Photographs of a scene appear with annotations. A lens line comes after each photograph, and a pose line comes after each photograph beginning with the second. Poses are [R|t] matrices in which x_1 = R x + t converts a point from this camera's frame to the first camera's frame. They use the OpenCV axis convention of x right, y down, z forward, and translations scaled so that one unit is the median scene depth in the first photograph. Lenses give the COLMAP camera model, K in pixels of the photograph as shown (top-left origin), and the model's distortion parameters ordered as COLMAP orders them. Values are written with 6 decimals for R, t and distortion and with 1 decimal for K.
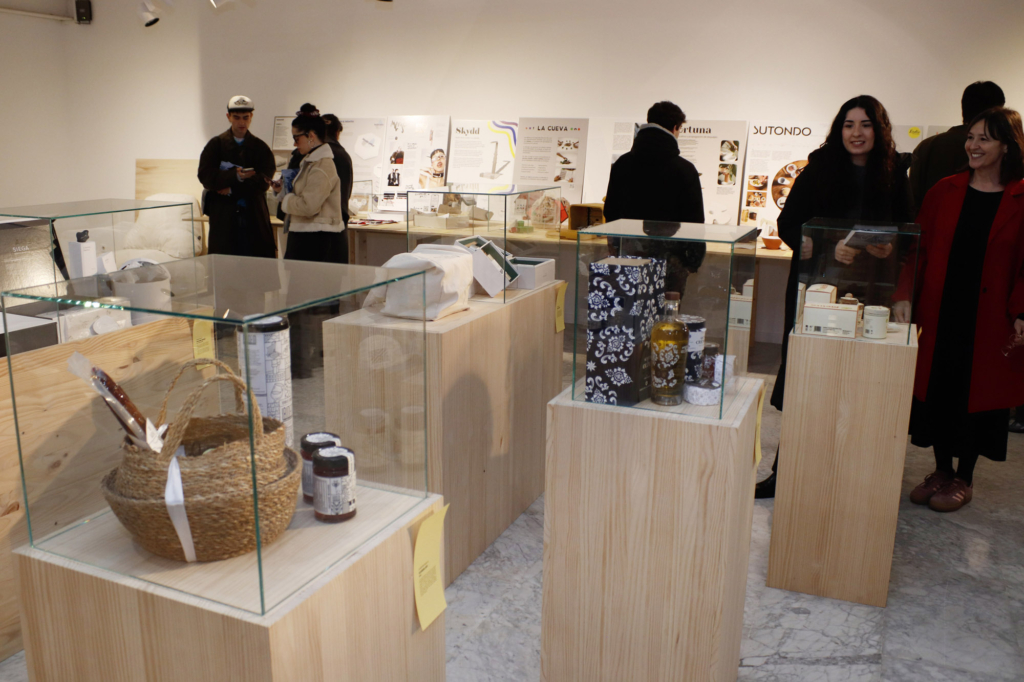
lens RADIAL K [[924.9, 0, 512.0], [0, 924.9, 341.0], [0, 0, 1]] dist [-0.153677, 0.131415]
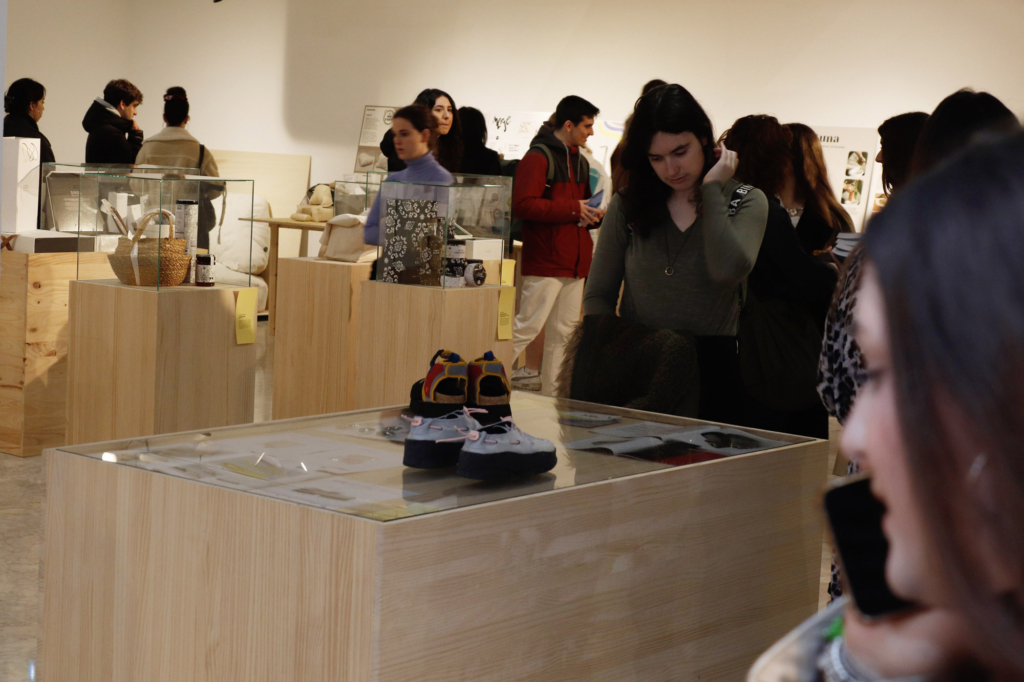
lens RADIAL K [[2012.7, 0, 512.0], [0, 2012.7, 341.0], [0, 0, 1]] dist [-0.031438, -0.040126]
pose [[0.963803, 0.060845, -0.259580, 0.421991], [-0.093068, 0.989146, -0.113702, 0.189163], [0.249844, 0.133745, 0.959005, -0.816036]]
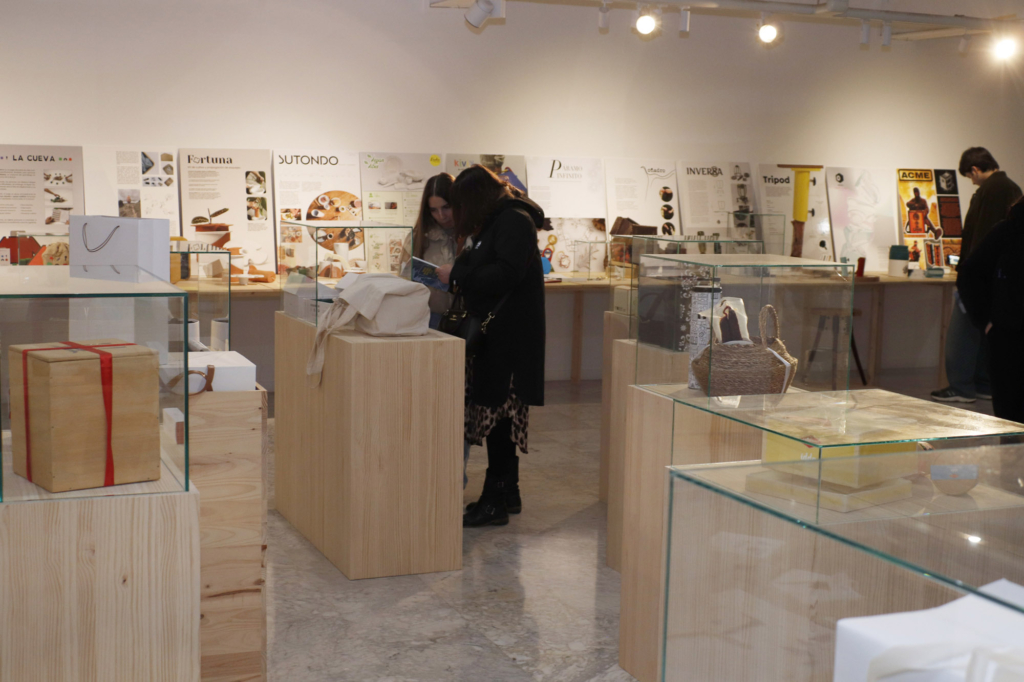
lens RADIAL K [[1427.5, 0, 512.0], [0, 1427.5, 341.0], [0, 0, 1]] dist [0.010104, -0.017135]
pose [[0.705367, -0.087845, 0.703378, -0.594325], [0.150125, 0.988295, -0.027122, 0.023429], [-0.692763, 0.124725, 0.710298, -0.163946]]
